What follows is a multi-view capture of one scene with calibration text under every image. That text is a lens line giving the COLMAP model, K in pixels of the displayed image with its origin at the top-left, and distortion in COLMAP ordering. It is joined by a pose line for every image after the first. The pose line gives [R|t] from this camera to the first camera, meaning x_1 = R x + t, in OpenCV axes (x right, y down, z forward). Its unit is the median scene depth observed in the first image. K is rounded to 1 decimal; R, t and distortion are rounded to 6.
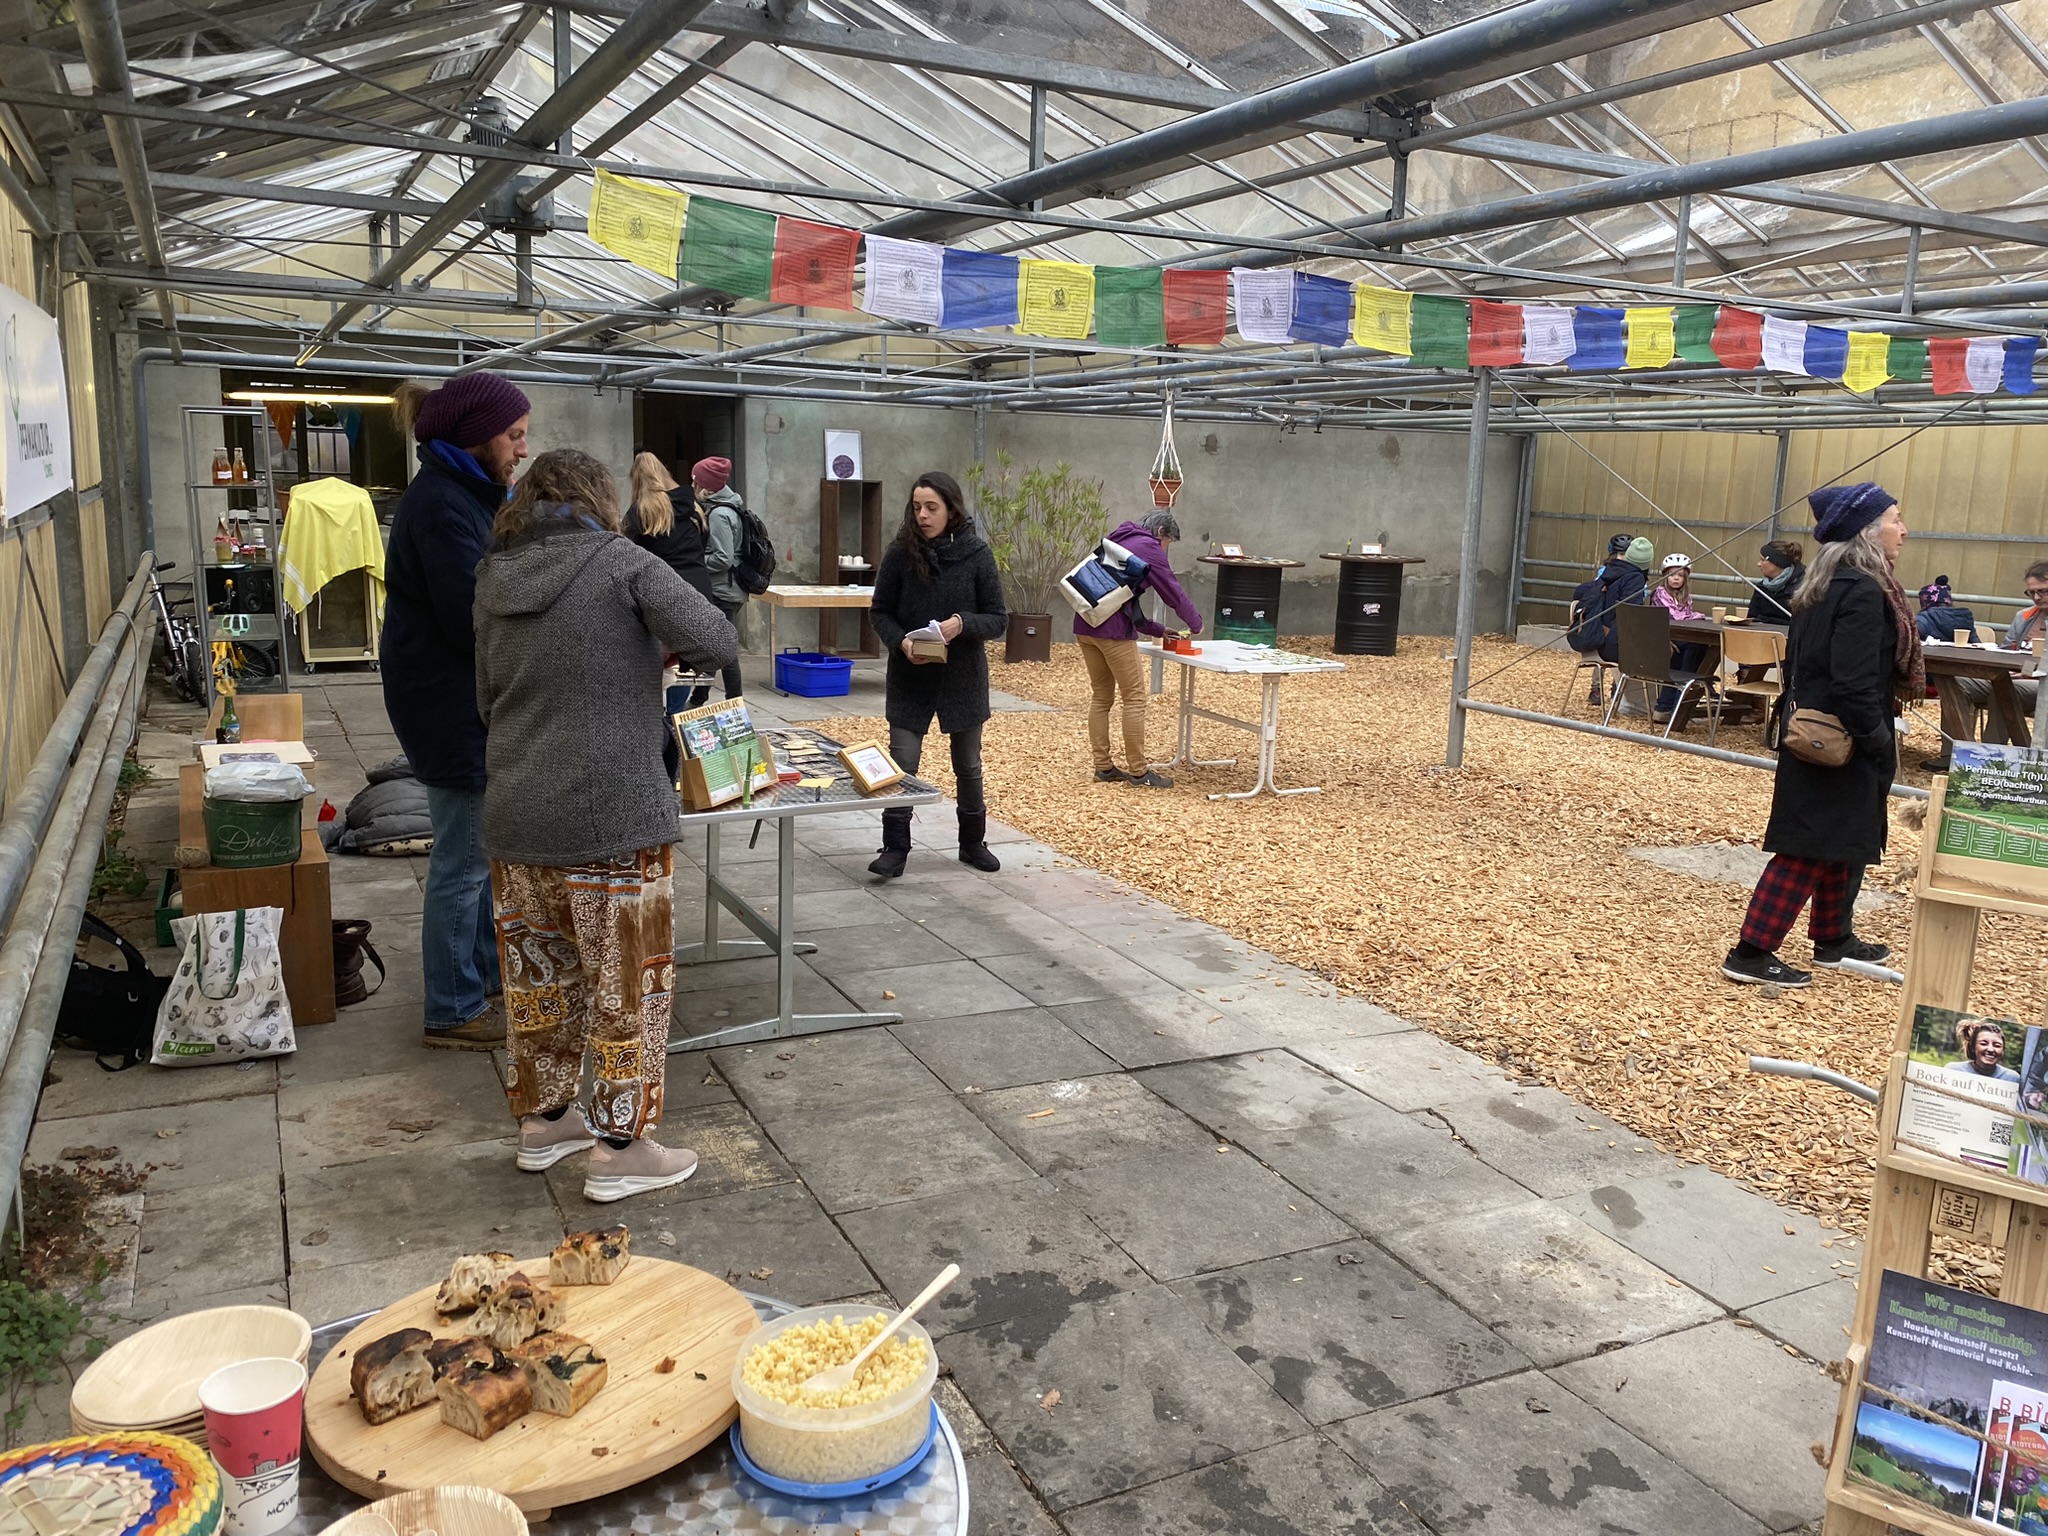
lens RADIAL K [[1559.8, 0, 1024.0], [0, 1559.8, 768.0], [0, 0, 1]] dist [0.070765, -0.160458]
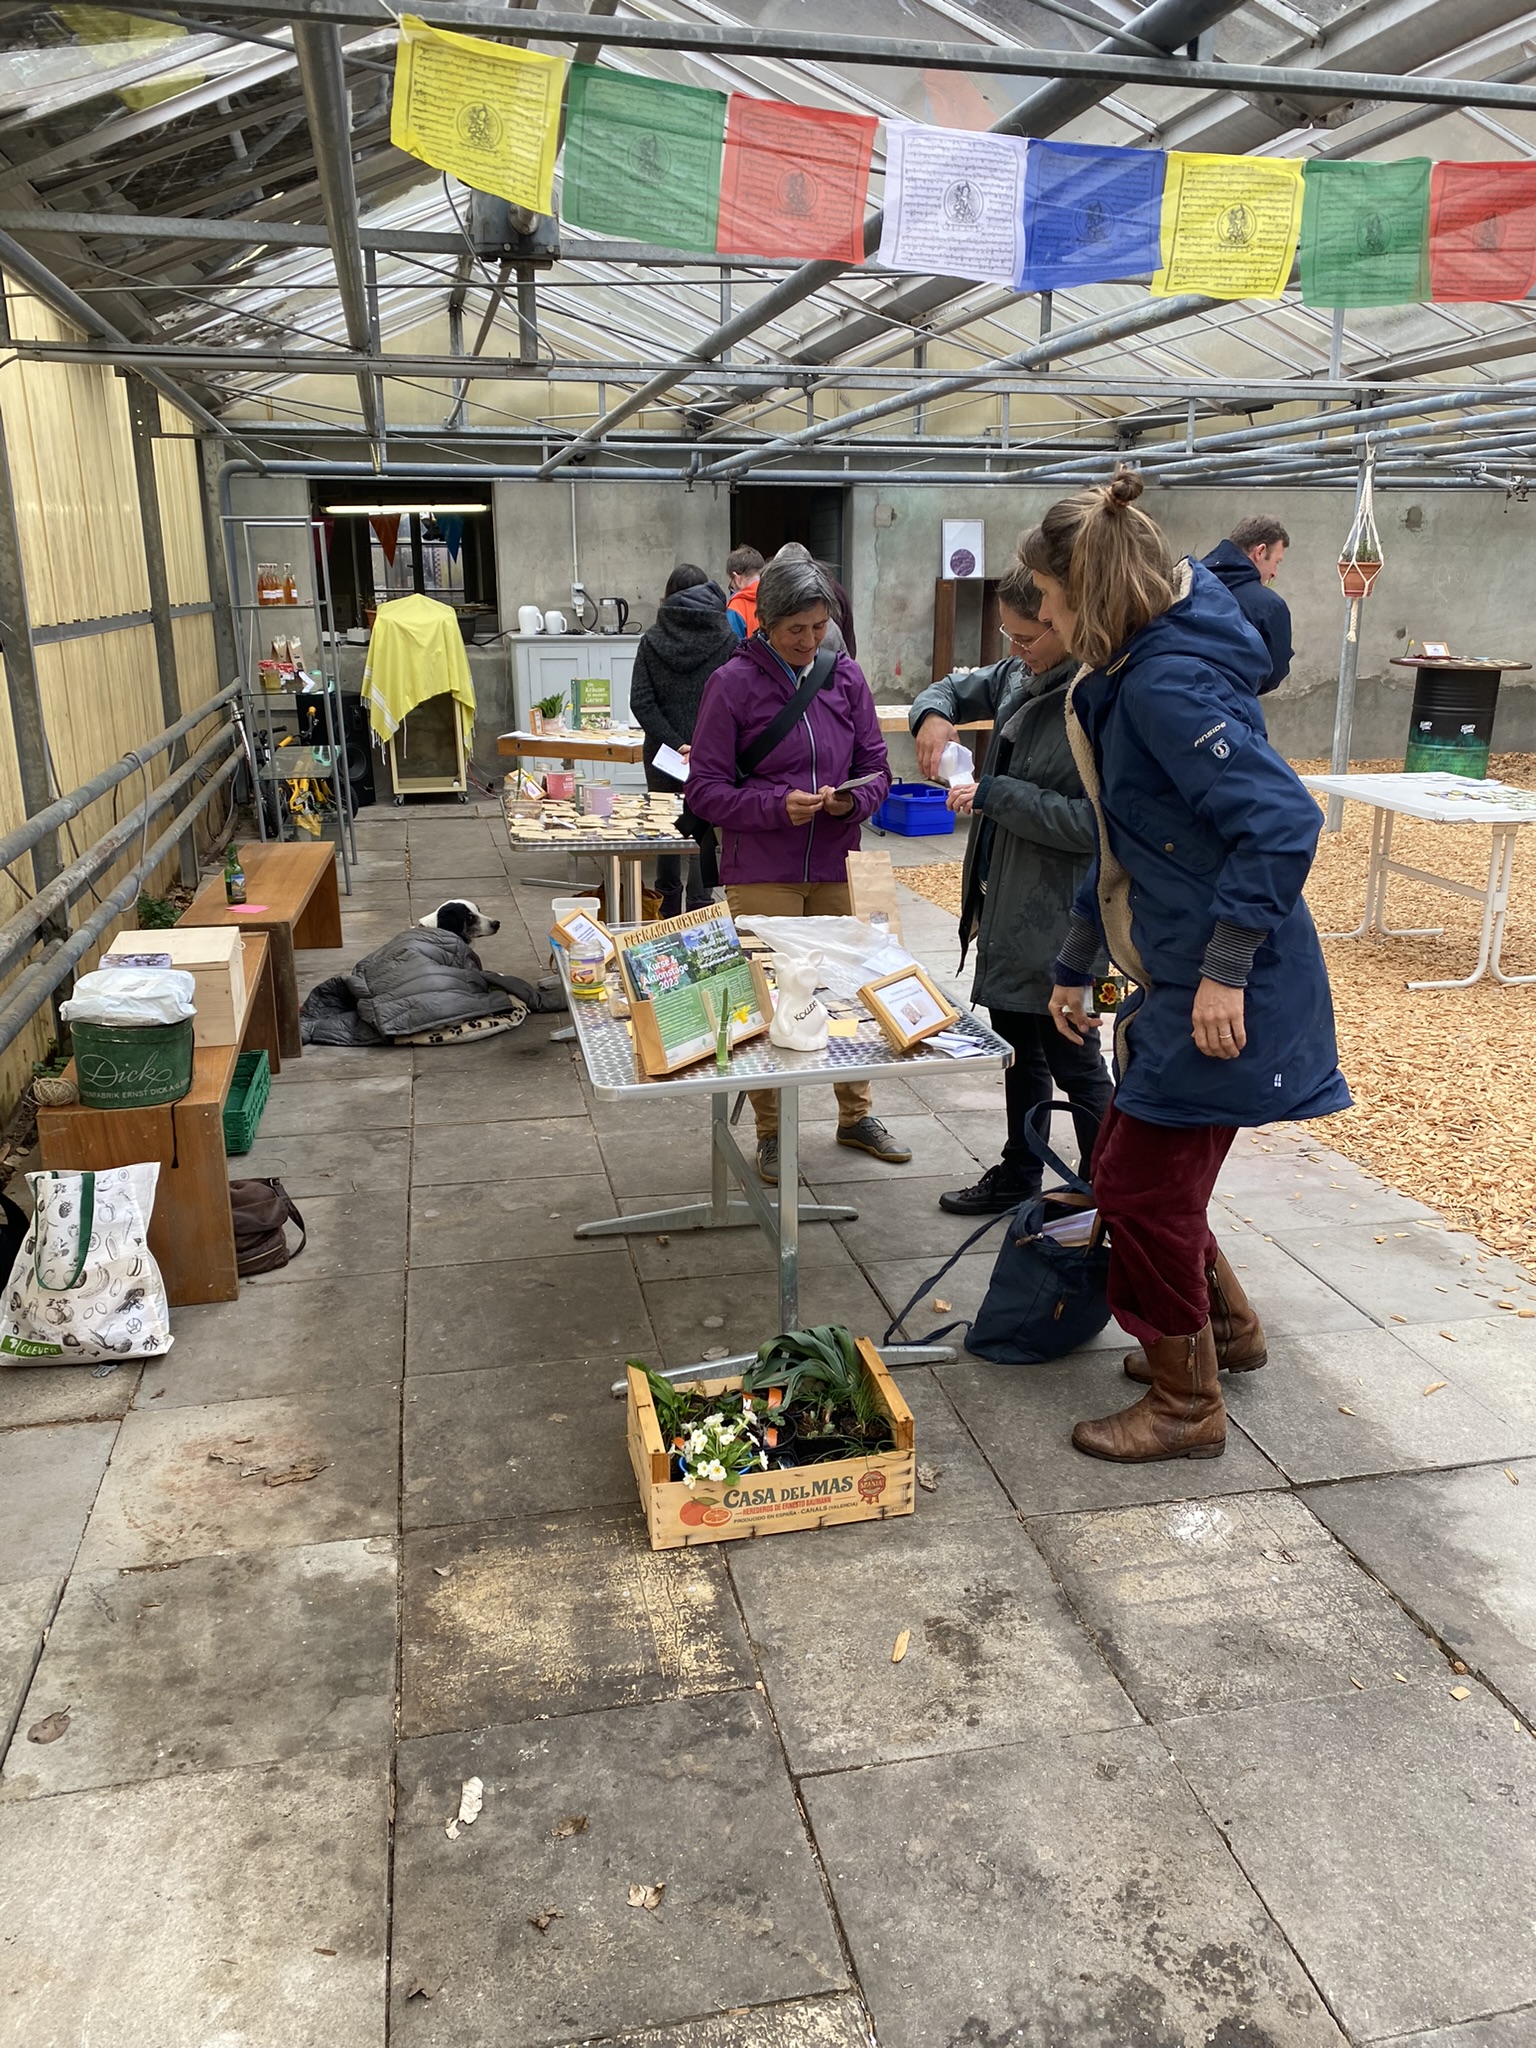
lens RADIAL K [[1559.8, 0, 773.5], [0, 1559.8, 1038.7], [0, 0, 1]] dist [0.070765, -0.160458]
pose [[0.969975, 0.037100, -0.240357, 0.003037], [-0.012563, 0.994620, 0.102828, -0.027203], [0.242879, -0.096721, 0.965223, 0.163318]]
